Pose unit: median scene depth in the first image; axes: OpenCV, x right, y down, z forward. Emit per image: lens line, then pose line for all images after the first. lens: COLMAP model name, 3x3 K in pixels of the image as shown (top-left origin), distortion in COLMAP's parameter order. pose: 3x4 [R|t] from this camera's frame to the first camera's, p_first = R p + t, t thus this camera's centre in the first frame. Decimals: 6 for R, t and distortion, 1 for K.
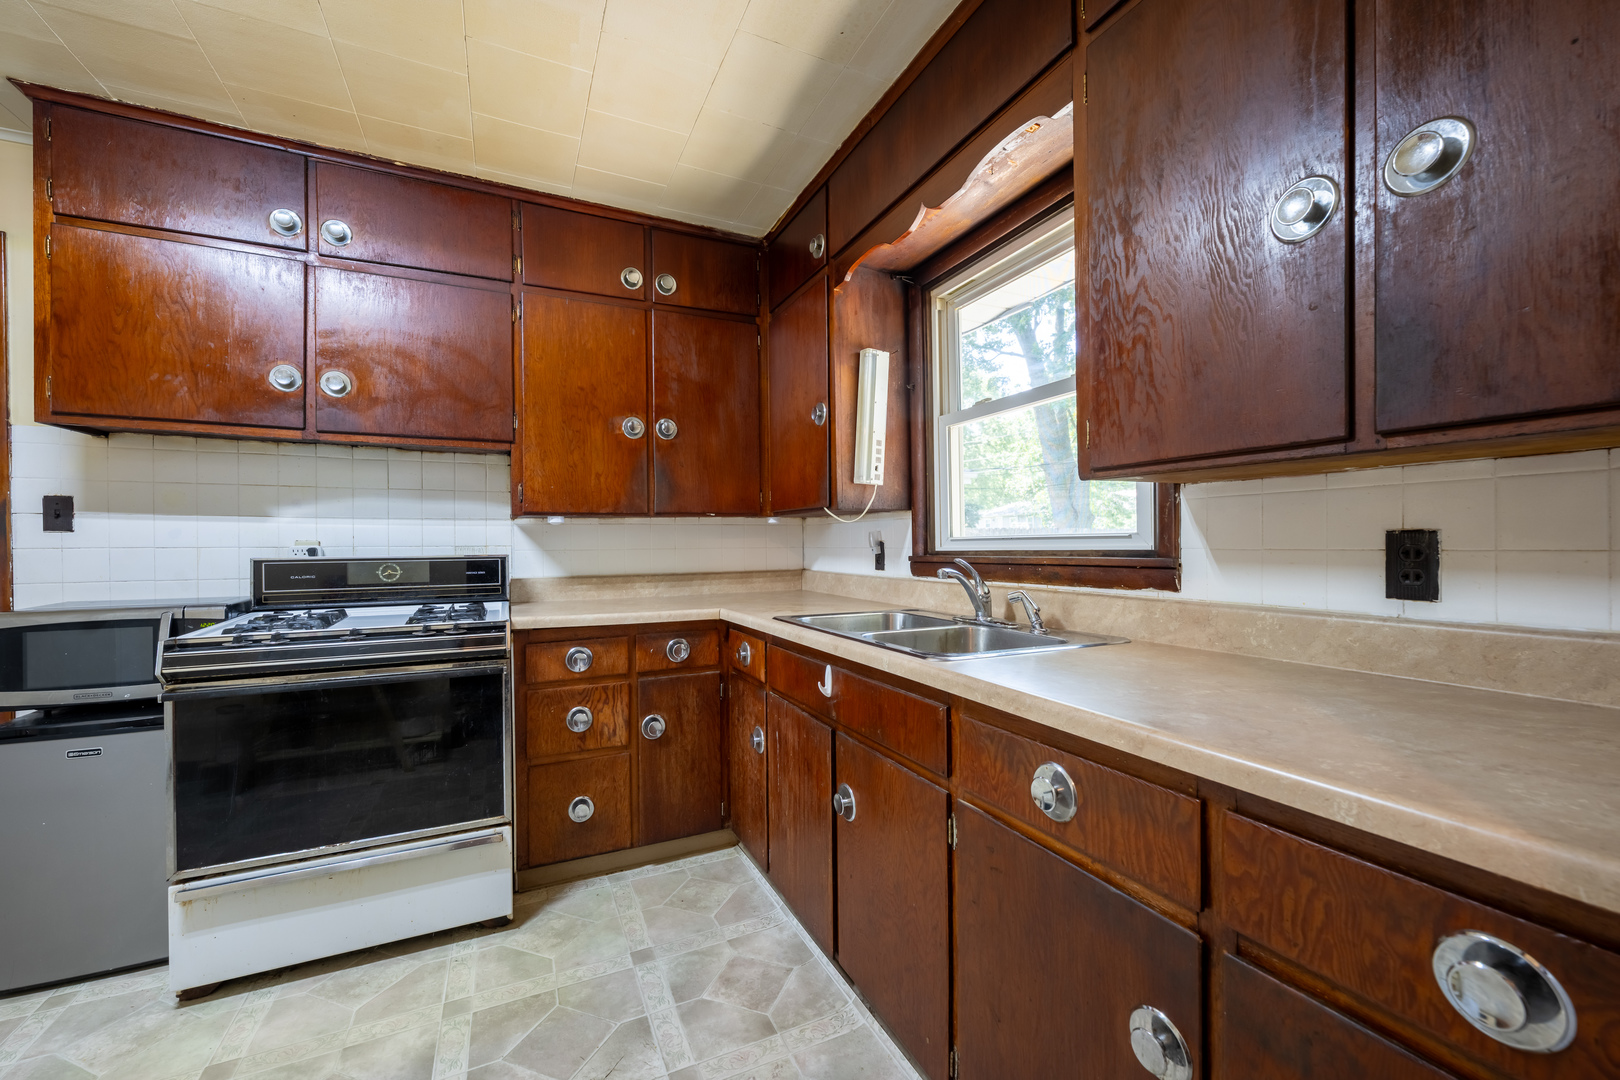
lens RADIAL K [[642.9, 0, 808.3], [0, 642.9, 545.5], [0, 0, 1]] dist [-0.000401, 0.000733]
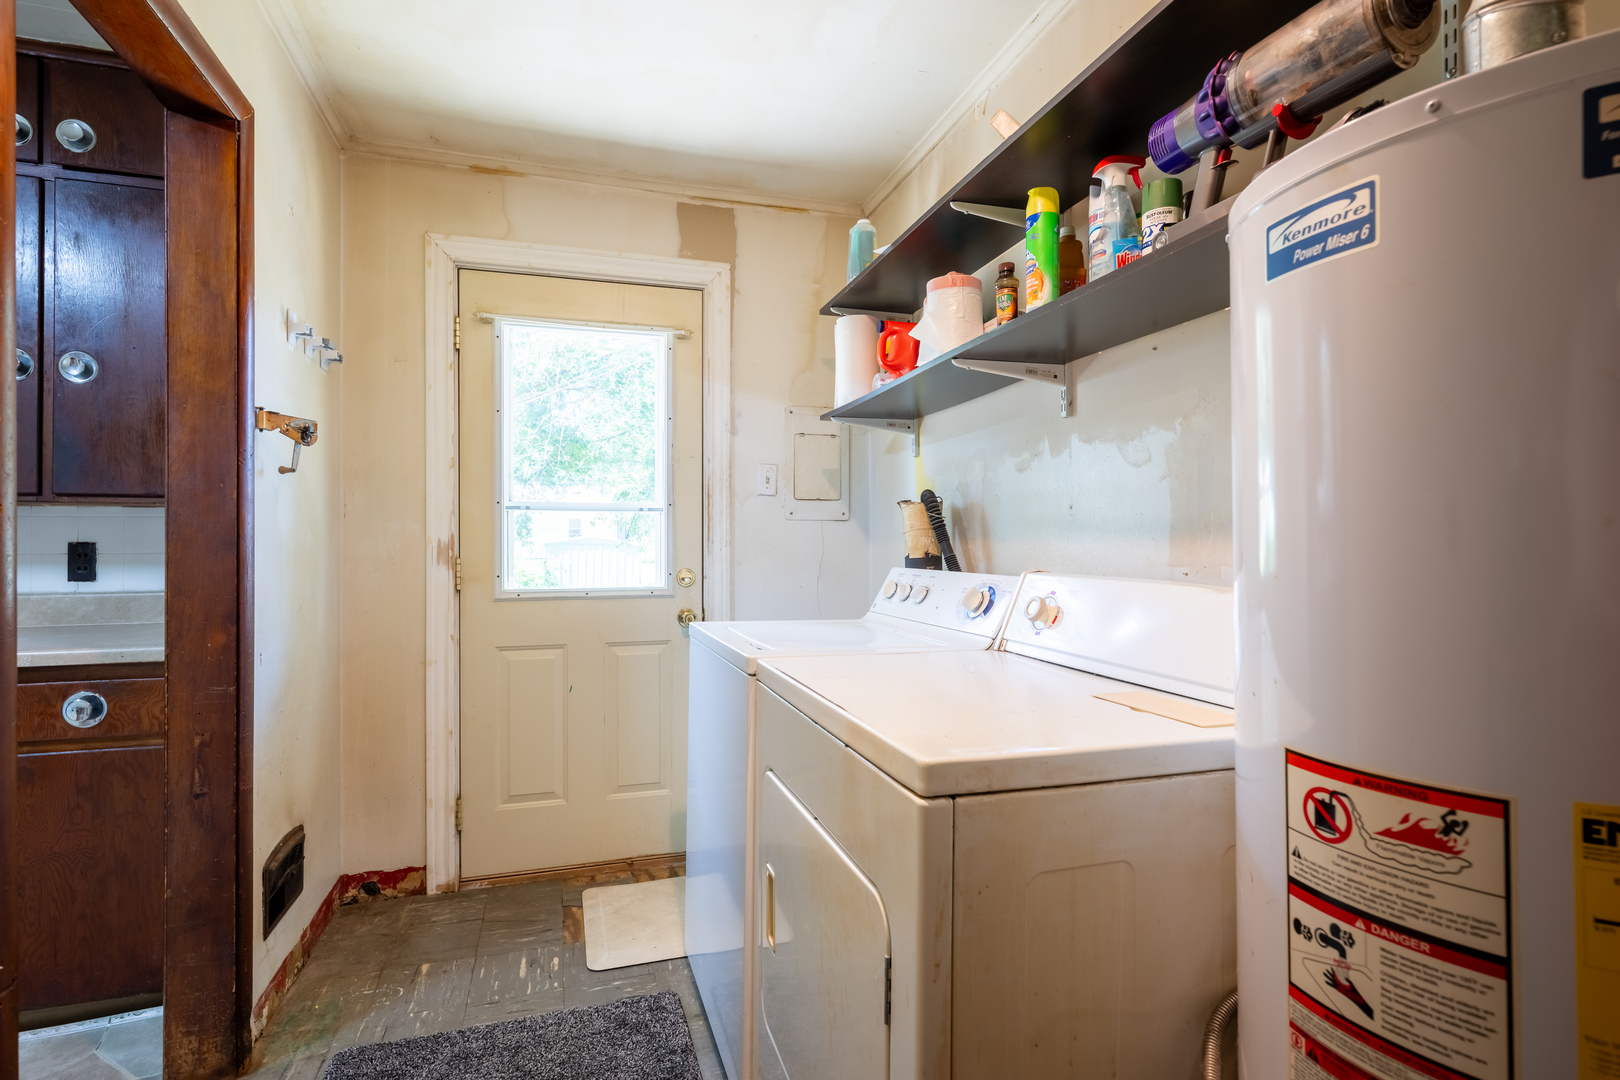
lens RADIAL K [[788.1, 0, 812.9], [0, 788.1, 539.1], [0, 0, 1]] dist [-0.001693, 0.000840]
pose [[0.138723, 0.014925, 0.990219, -0.691248], [0.006654, 0.999850, -0.016003, 0.011121], [-0.990309, 0.008809, 0.138603, -0.958842]]
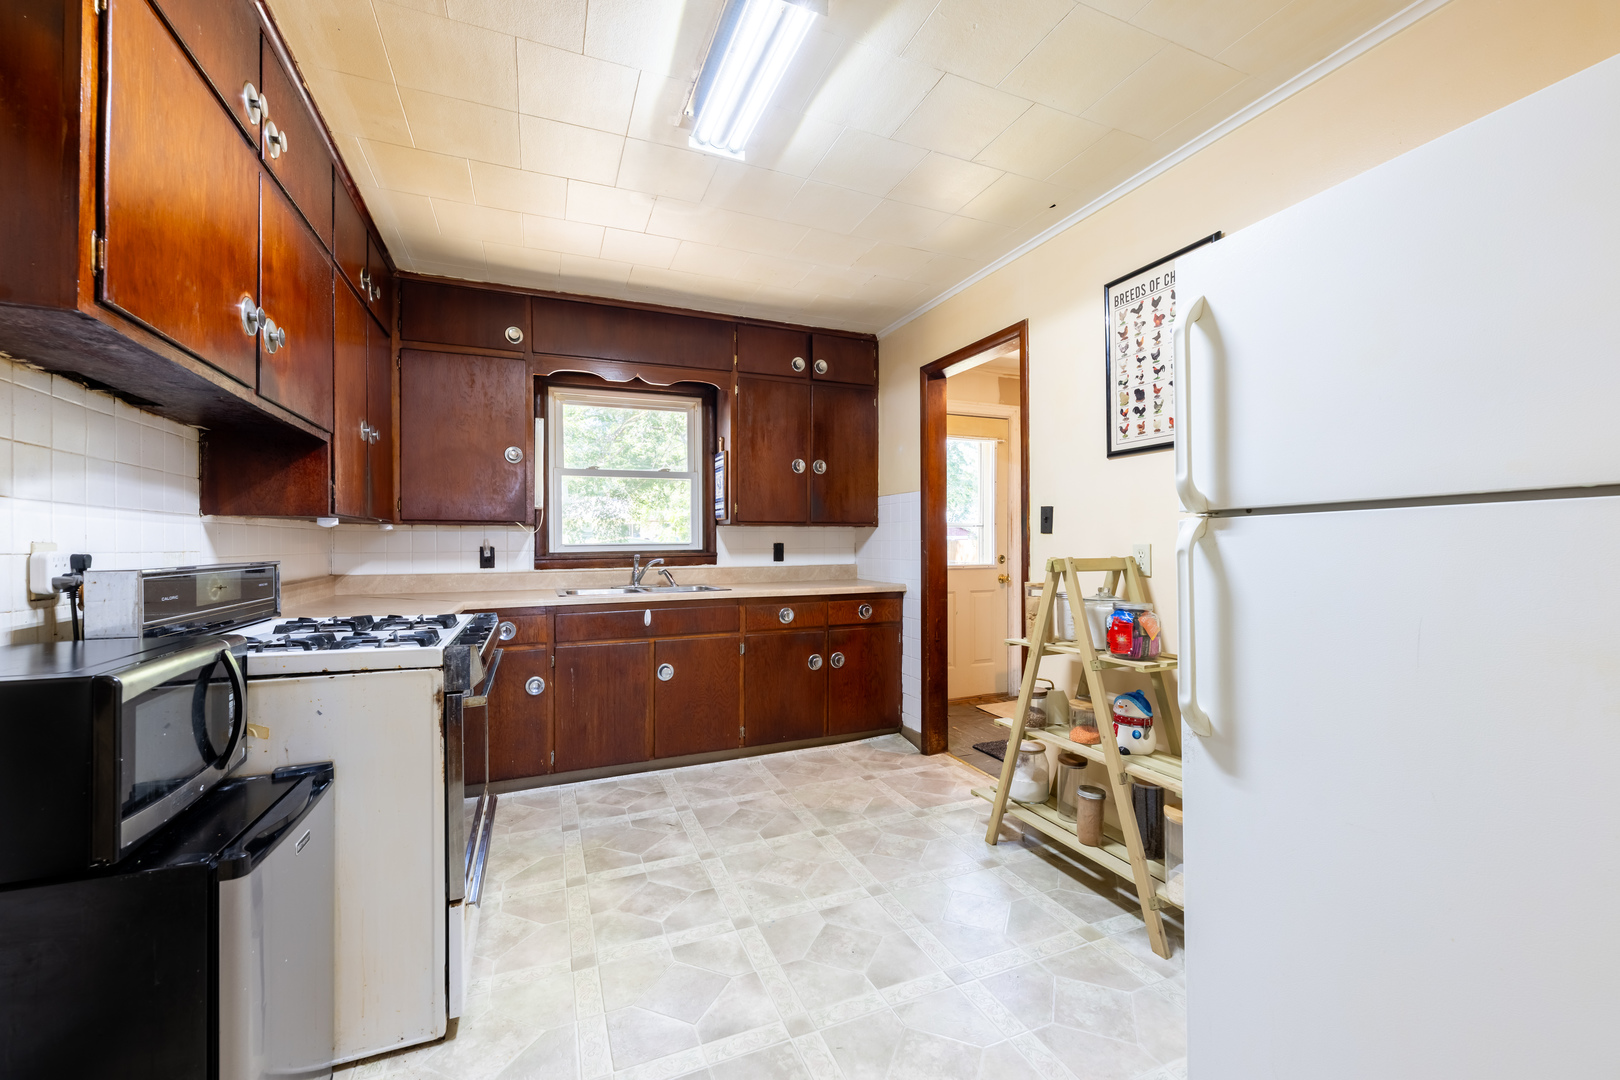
lens RADIAL K [[642.9, 0, 803.4], [0, 642.9, 538.8], [0, 0, 1]] dist [-0.000401, 0.000733]
pose [[0.043166, 0.020267, 0.998862, -2.112215], [0.014287, 0.999679, -0.020901, 0.024647], [-0.998966, 0.015173, 0.042863, 0.490898]]
